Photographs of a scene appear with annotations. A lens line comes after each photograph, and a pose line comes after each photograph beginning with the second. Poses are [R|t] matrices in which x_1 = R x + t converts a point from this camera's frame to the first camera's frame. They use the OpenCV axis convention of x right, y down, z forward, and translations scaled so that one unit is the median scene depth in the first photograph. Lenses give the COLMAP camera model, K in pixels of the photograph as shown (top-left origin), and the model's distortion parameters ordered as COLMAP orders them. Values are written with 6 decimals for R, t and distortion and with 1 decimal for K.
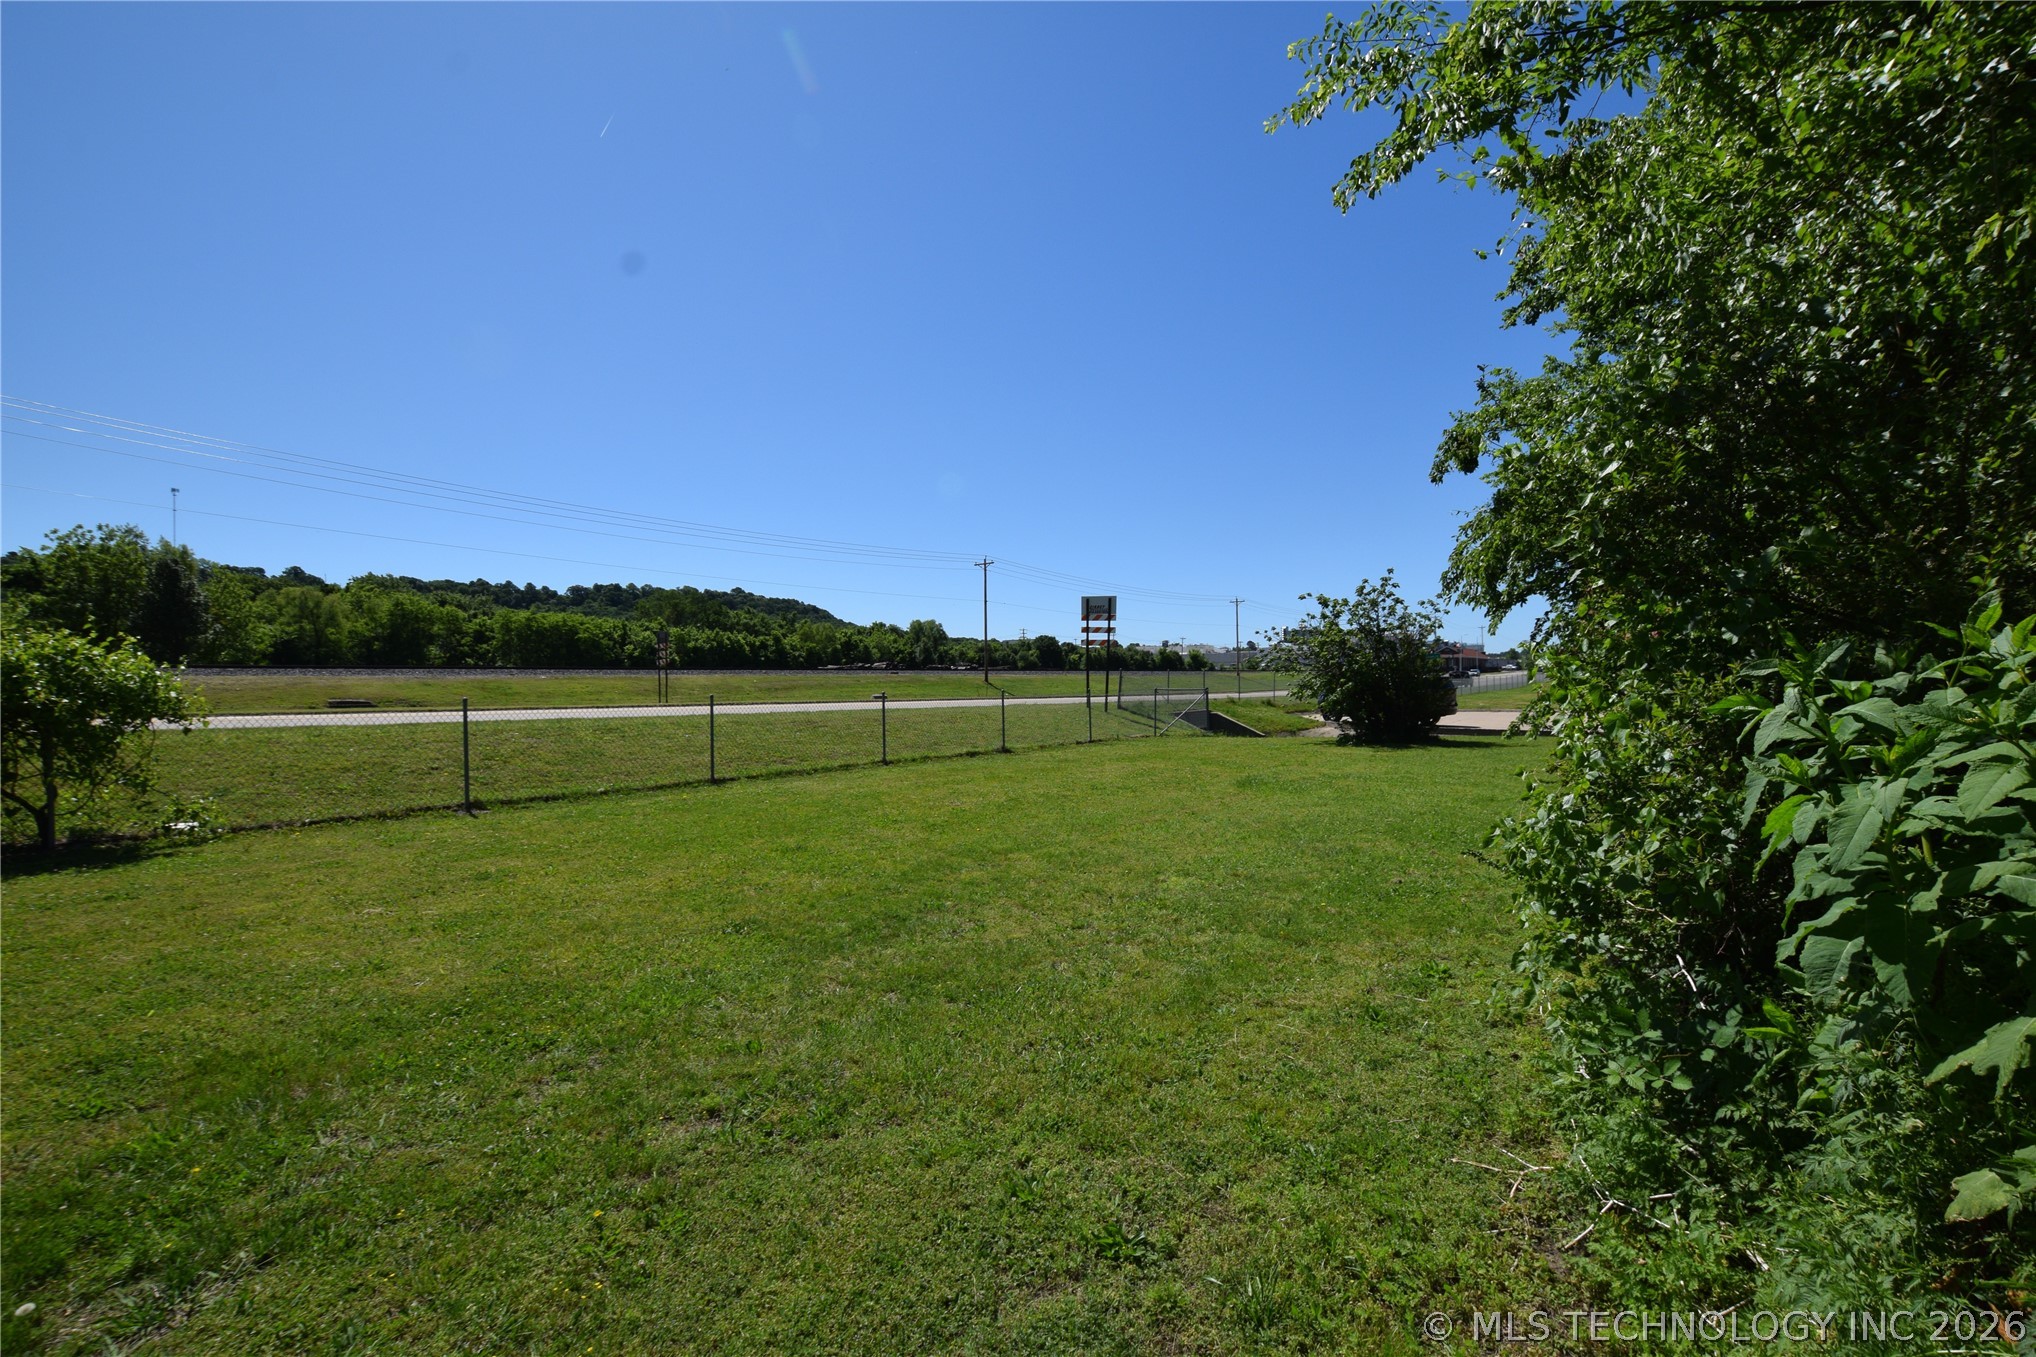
lens RADIAL K [[895.7, 0, 1023.6], [0, 895.7, 681.9], [0, 0, 1]] dist [-0.031946, 0.005224]
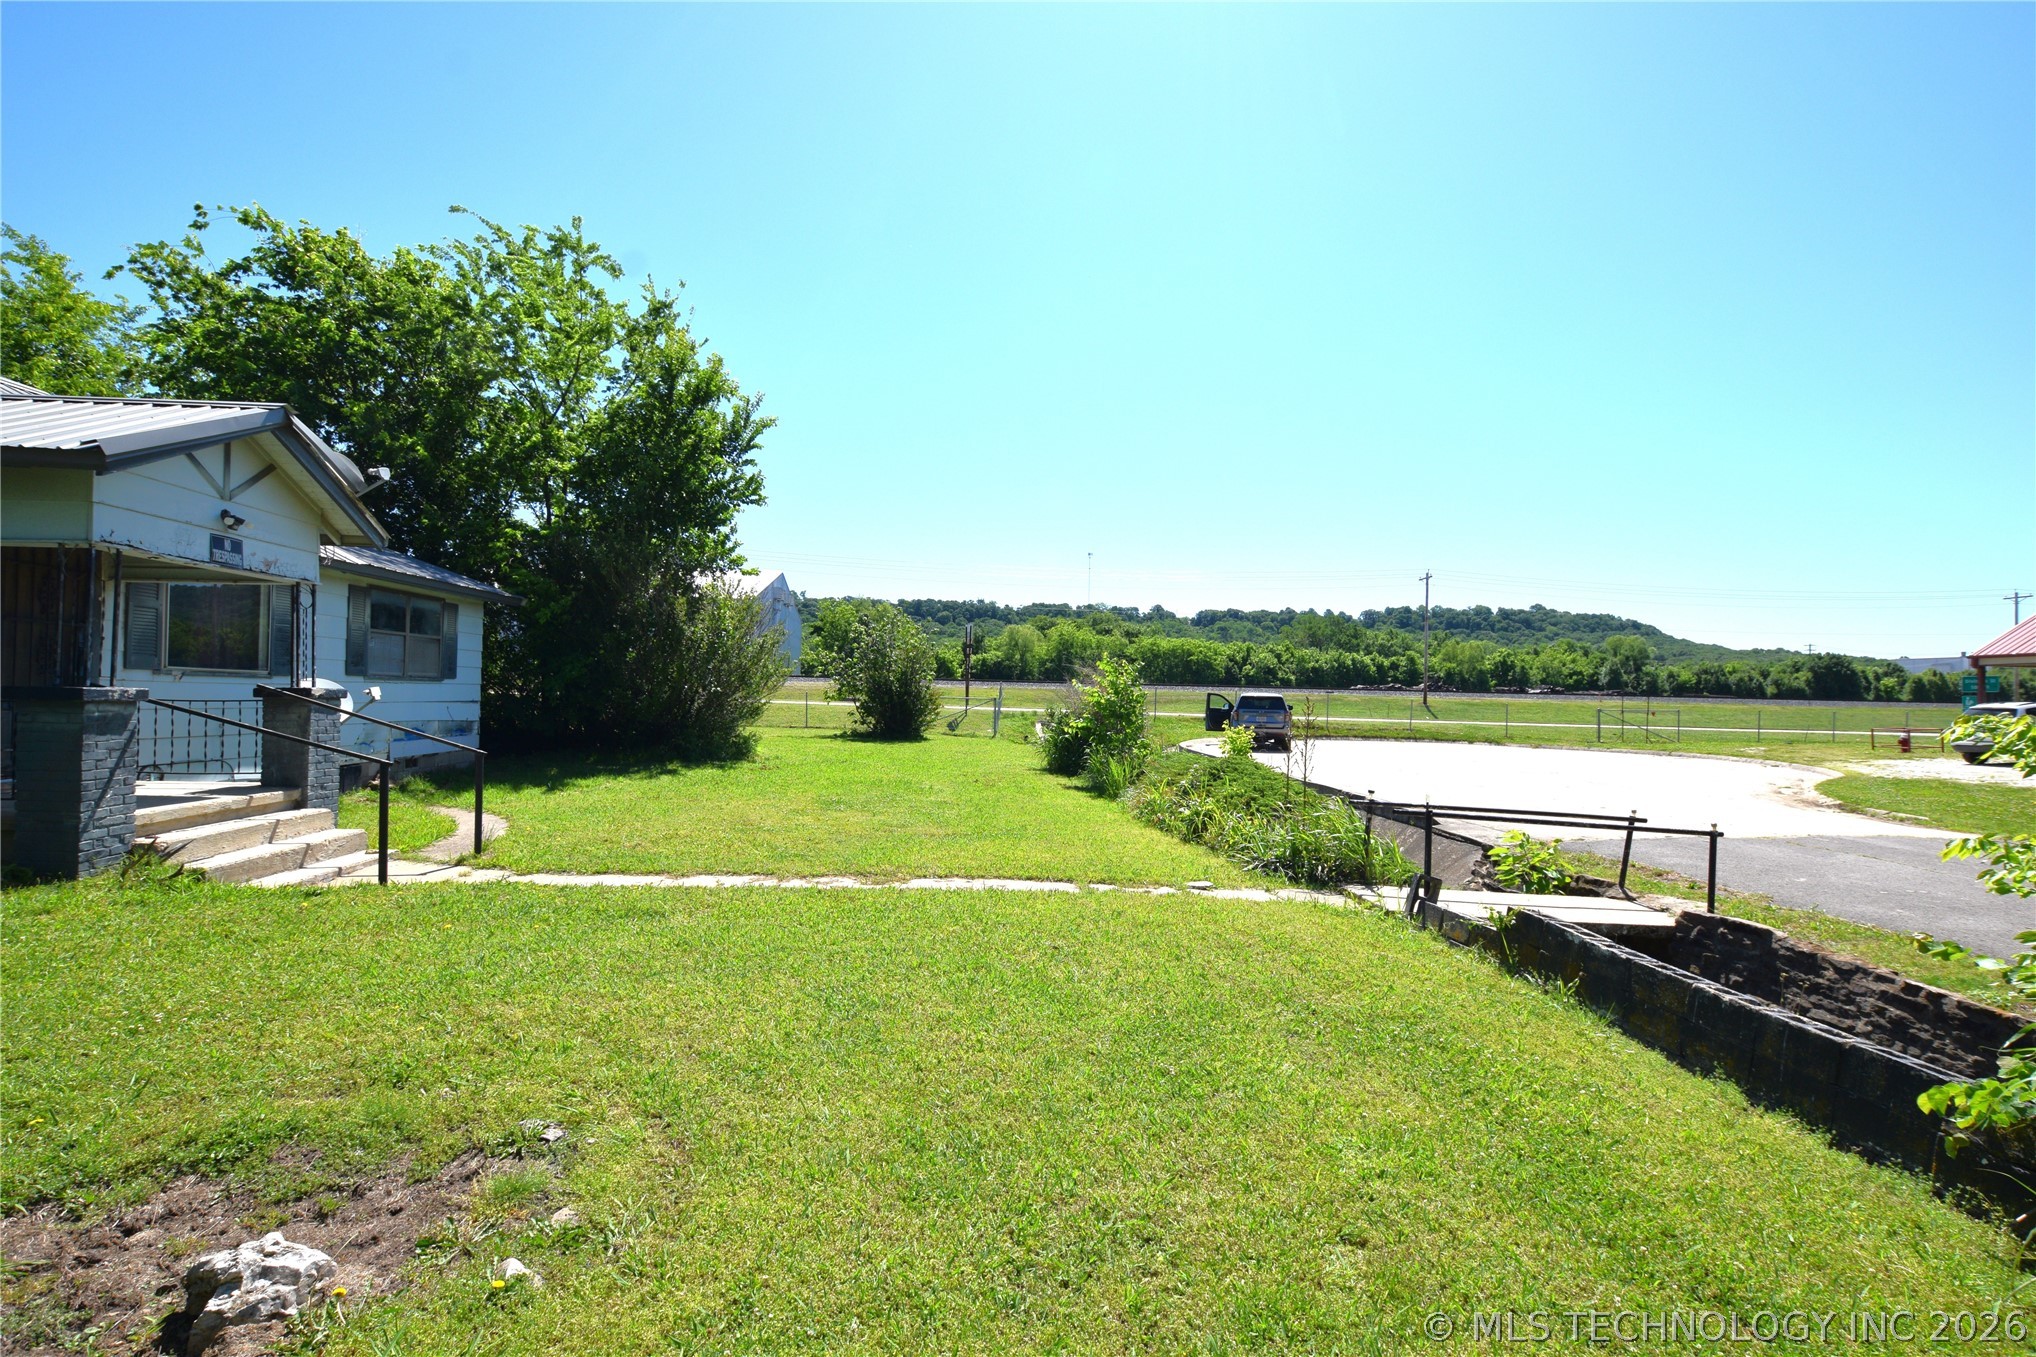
lens RADIAL K [[895.7, 0, 1030.5], [0, 895.7, 687.6], [0, 0, 1]] dist [-0.031946, 0.005224]
pose [[0.649688, 0.016865, -0.760014, 0.149473], [-0.030352, 0.999532, -0.003766, -0.000285], [0.759595, 0.025515, 0.649896, 0.033507]]
